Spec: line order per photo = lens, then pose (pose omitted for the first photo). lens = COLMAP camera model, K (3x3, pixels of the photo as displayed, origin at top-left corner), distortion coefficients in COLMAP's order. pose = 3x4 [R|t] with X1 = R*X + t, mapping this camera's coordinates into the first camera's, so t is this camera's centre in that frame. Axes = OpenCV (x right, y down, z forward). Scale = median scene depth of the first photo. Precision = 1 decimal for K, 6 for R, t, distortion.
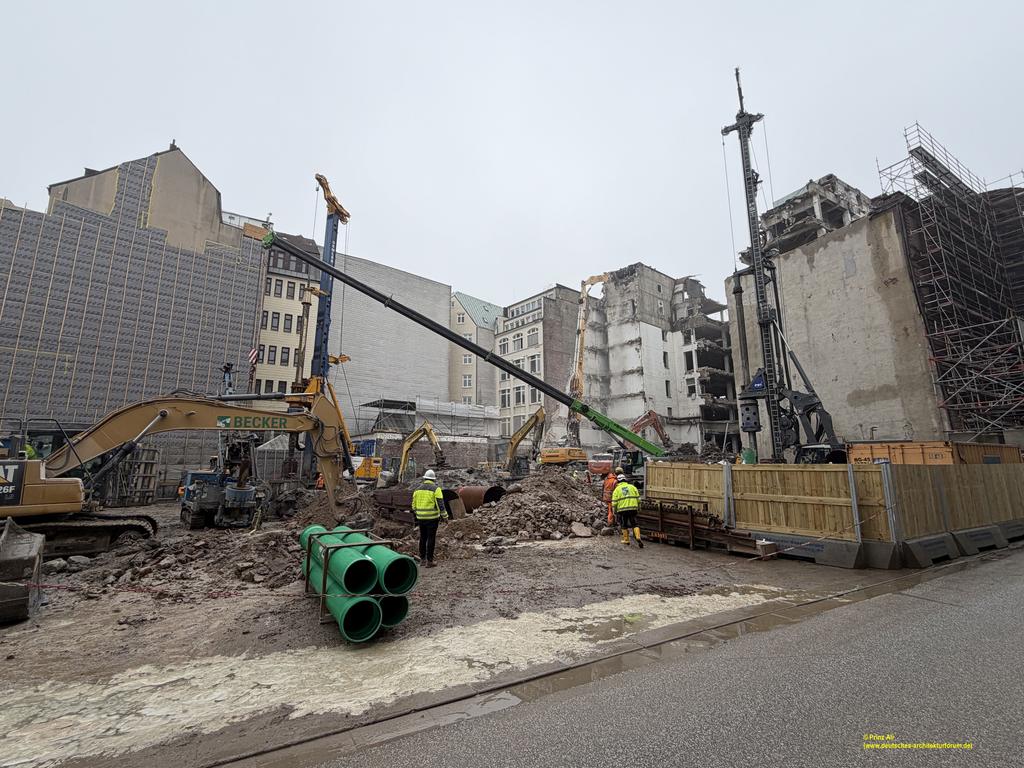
lens RADIAL K [[464.1, 0, 512.5], [0, 464.1, 382.6], [0, 0, 1]] dist [-0.001418, -0.000161]
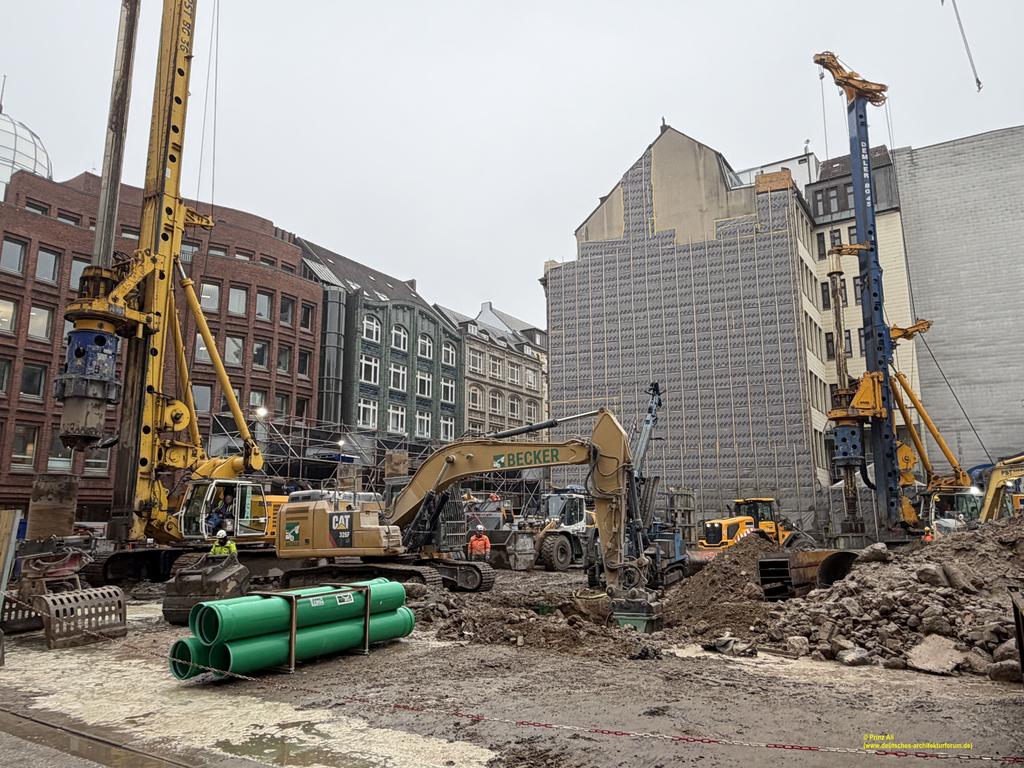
lens RADIAL K [[707.4, 0, 513.4], [0, 707.4, 385.8], [0, 0, 1]] dist [0.042797, 0.000682]
pose [[0.451276, -0.172265, -0.875599, 0.105141], [0.172615, 0.979511, -0.103744, 0.015548], [0.875531, -0.104324, 0.471765, 0.071066]]
